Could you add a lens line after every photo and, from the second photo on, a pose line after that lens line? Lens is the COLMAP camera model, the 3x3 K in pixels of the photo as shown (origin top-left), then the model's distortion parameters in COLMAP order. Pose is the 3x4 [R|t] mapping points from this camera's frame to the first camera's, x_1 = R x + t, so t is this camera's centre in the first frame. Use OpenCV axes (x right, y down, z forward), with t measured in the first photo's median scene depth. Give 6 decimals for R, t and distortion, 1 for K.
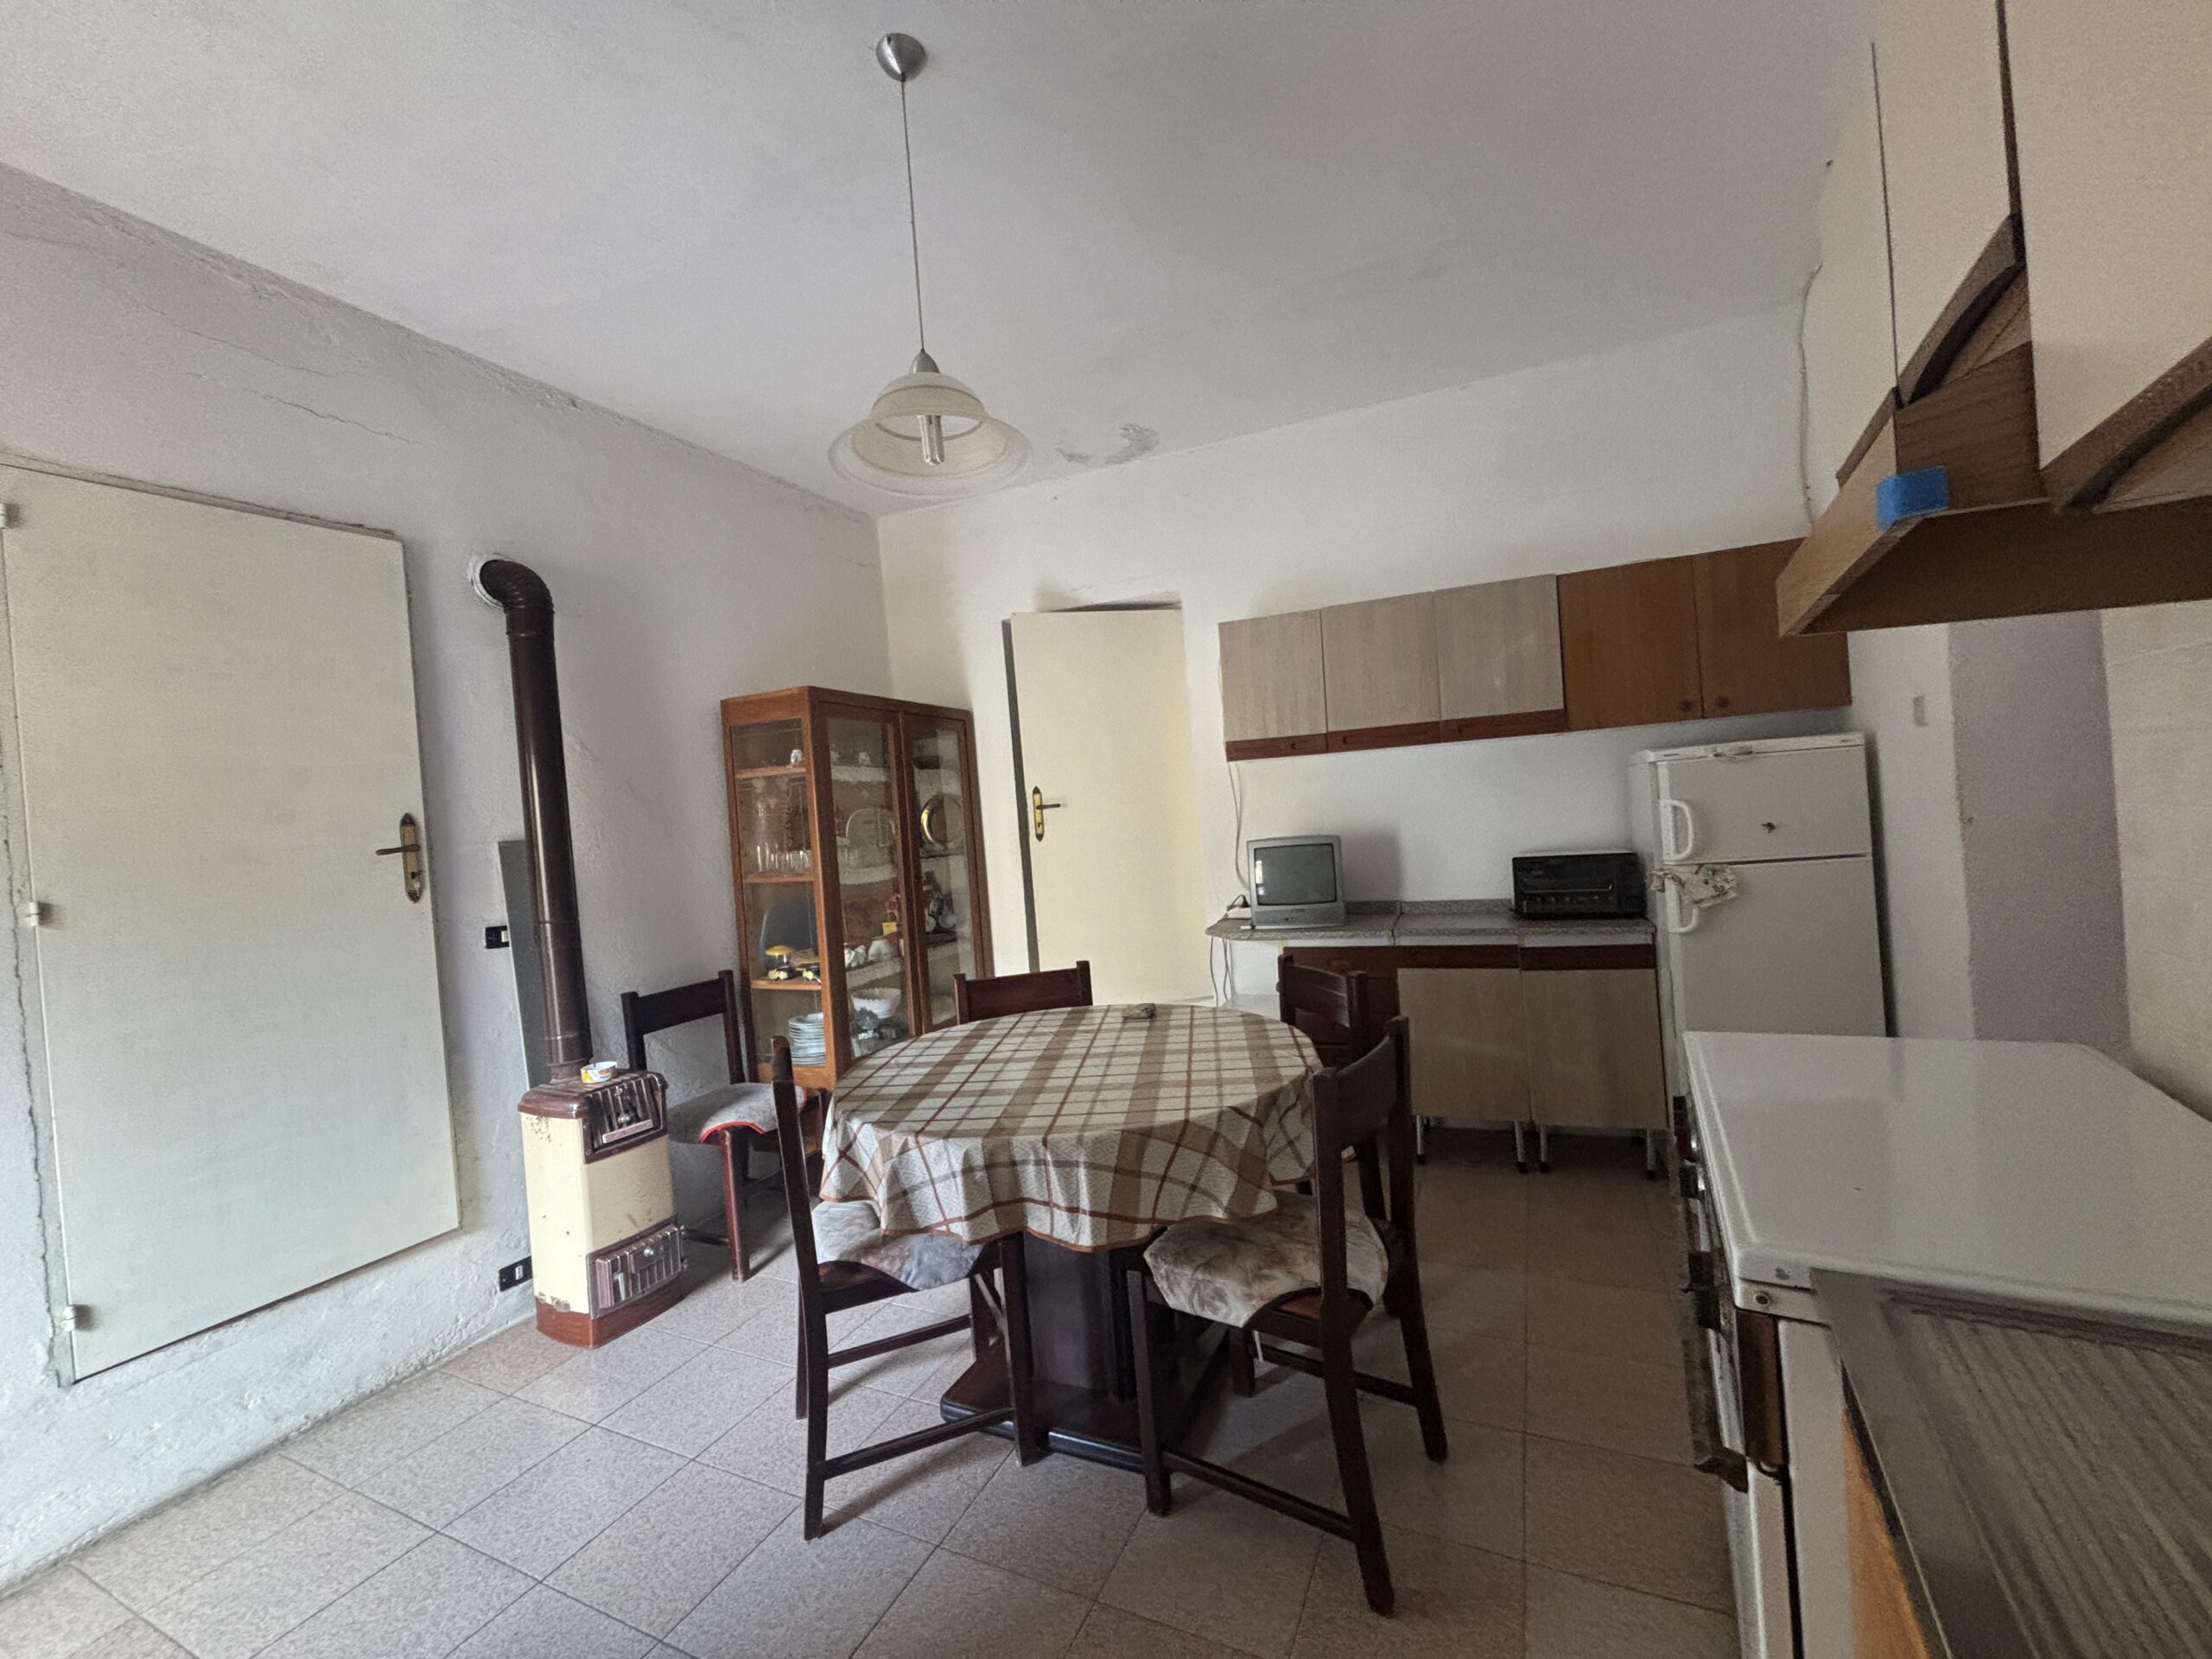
lens RADIAL K [[895.4, 0, 1103.2], [0, 895.4, 824.9], [0, 0, 1]] dist [0.004582, -0.002595]
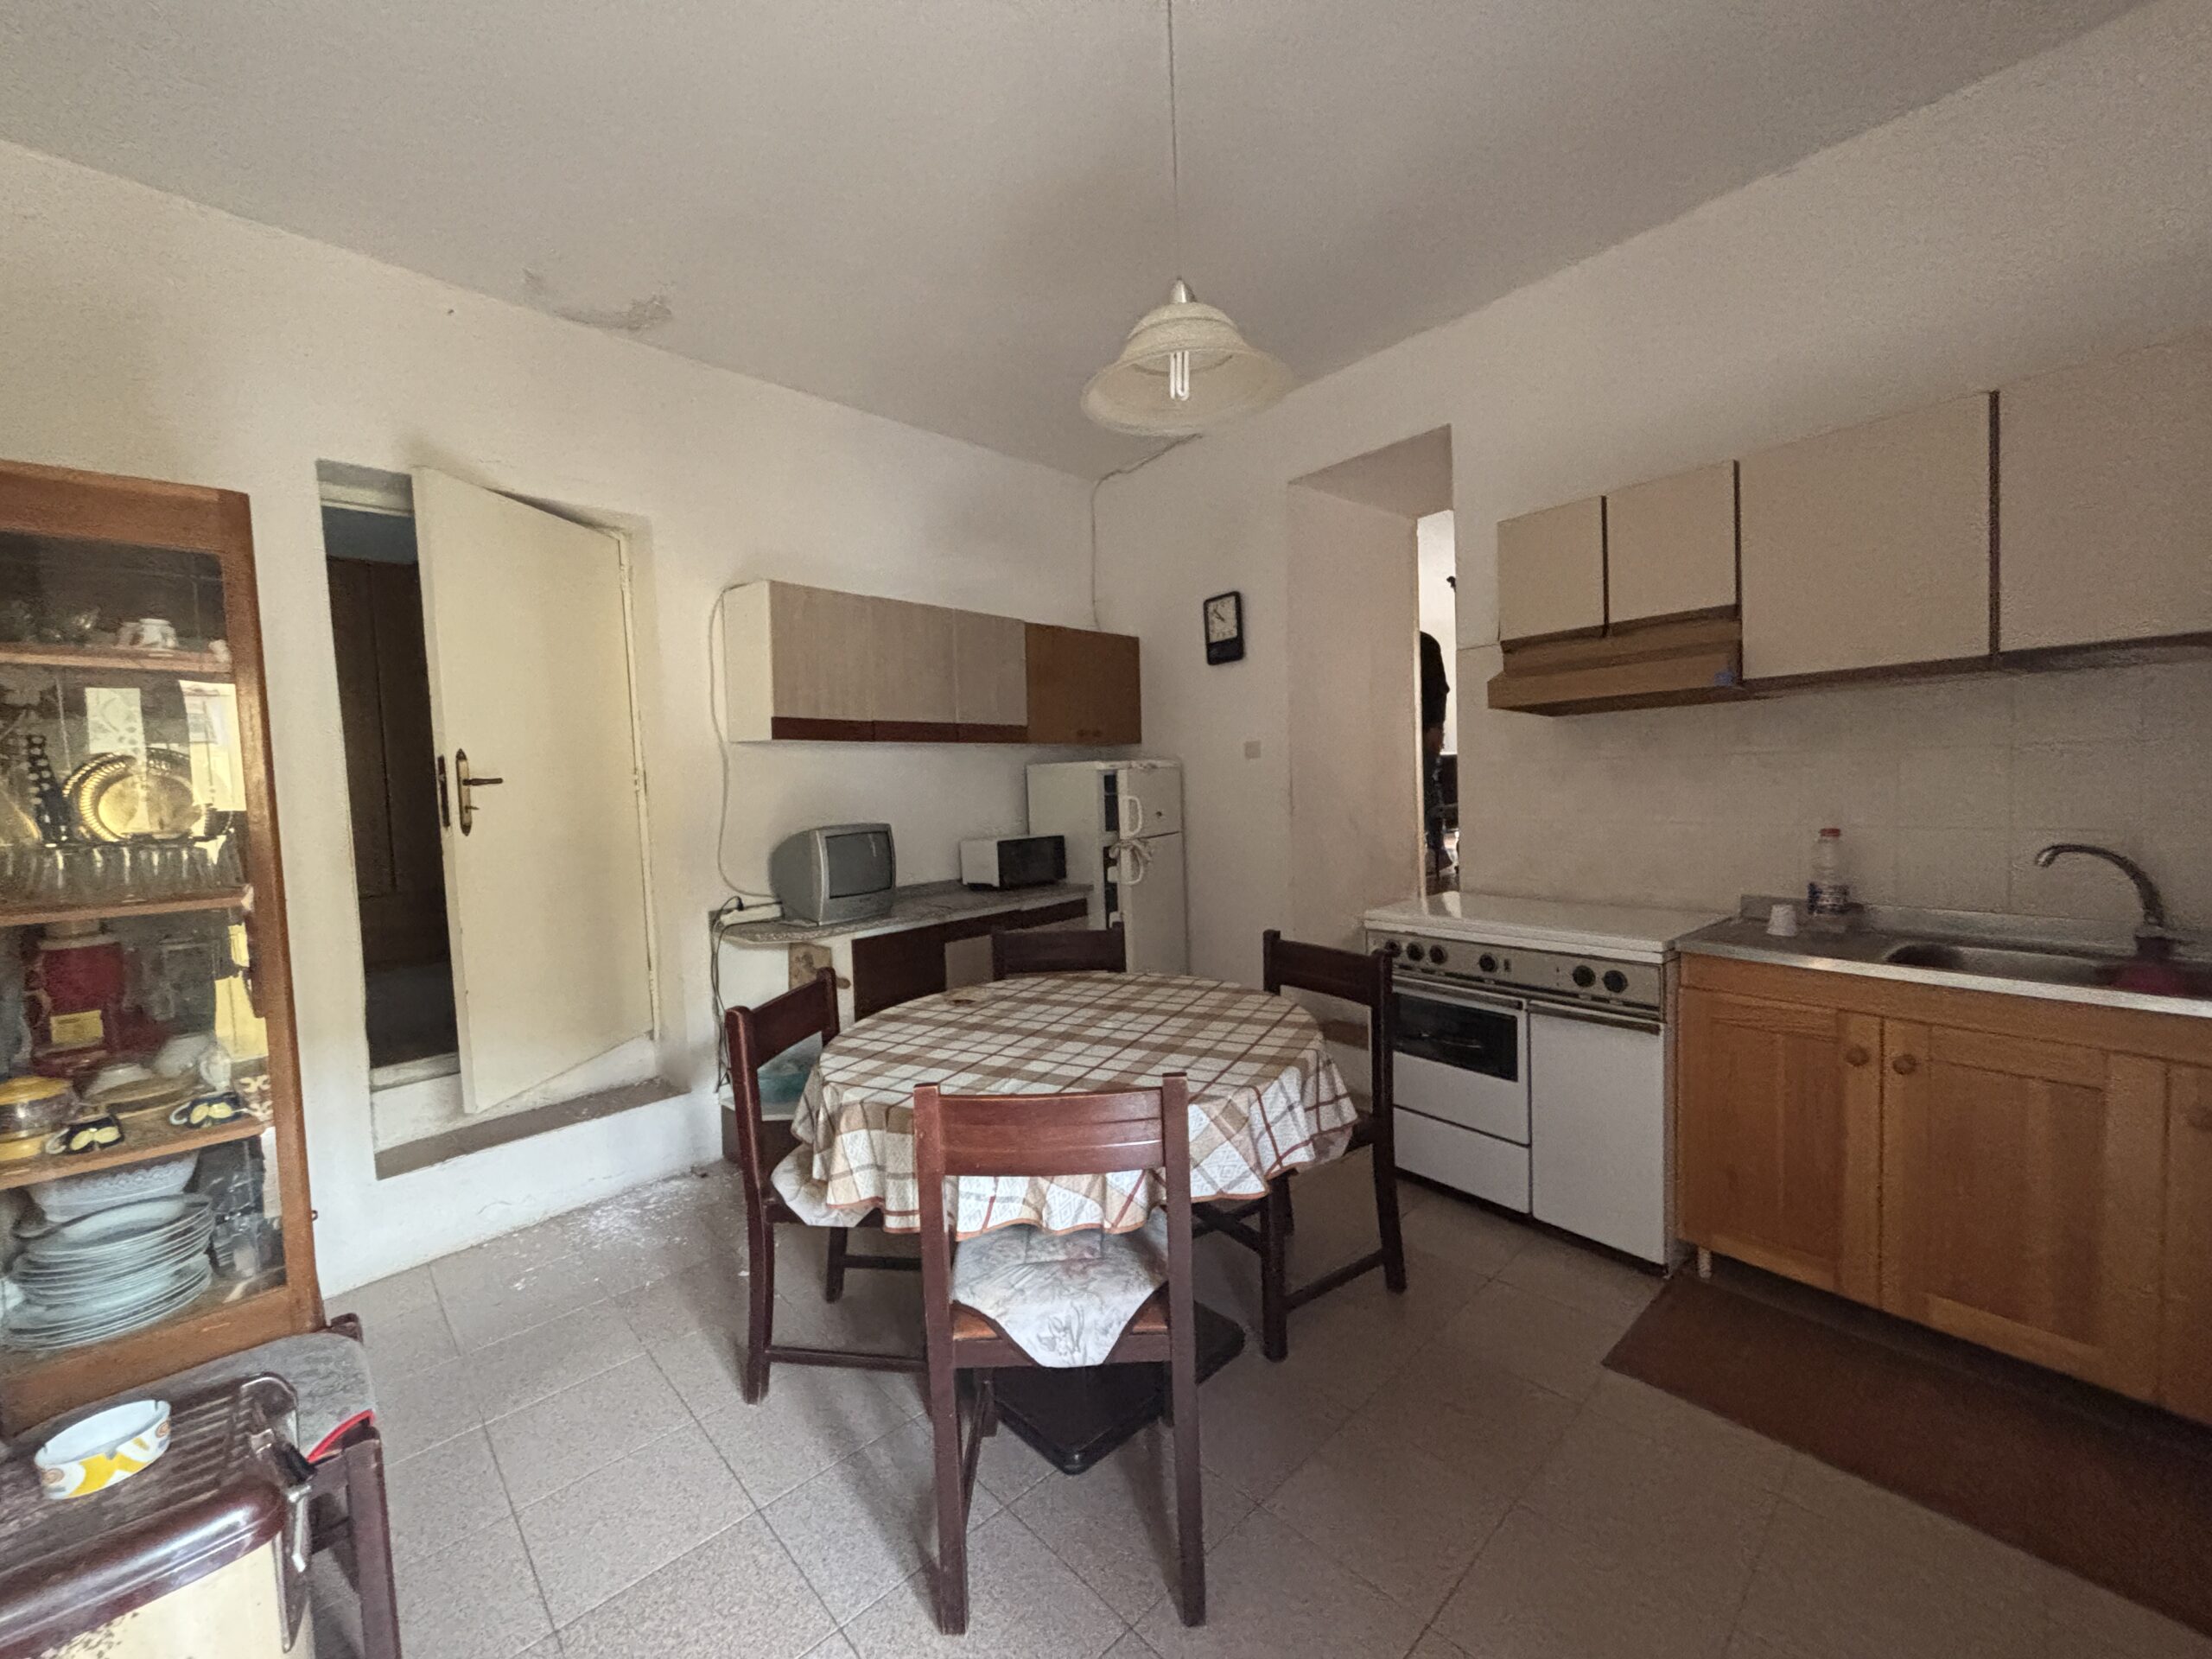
lens RADIAL K [[895.4, 0, 1104.8], [0, 895.4, 826.6], [0, 0, 1]] dist [0.004582, -0.002595]
pose [[0.342114, 0.010207, 0.939603, -0.635070], [0.023052, 0.999549, -0.019252, 0.042744], [-0.939376, 0.028246, 0.341724, 0.439670]]
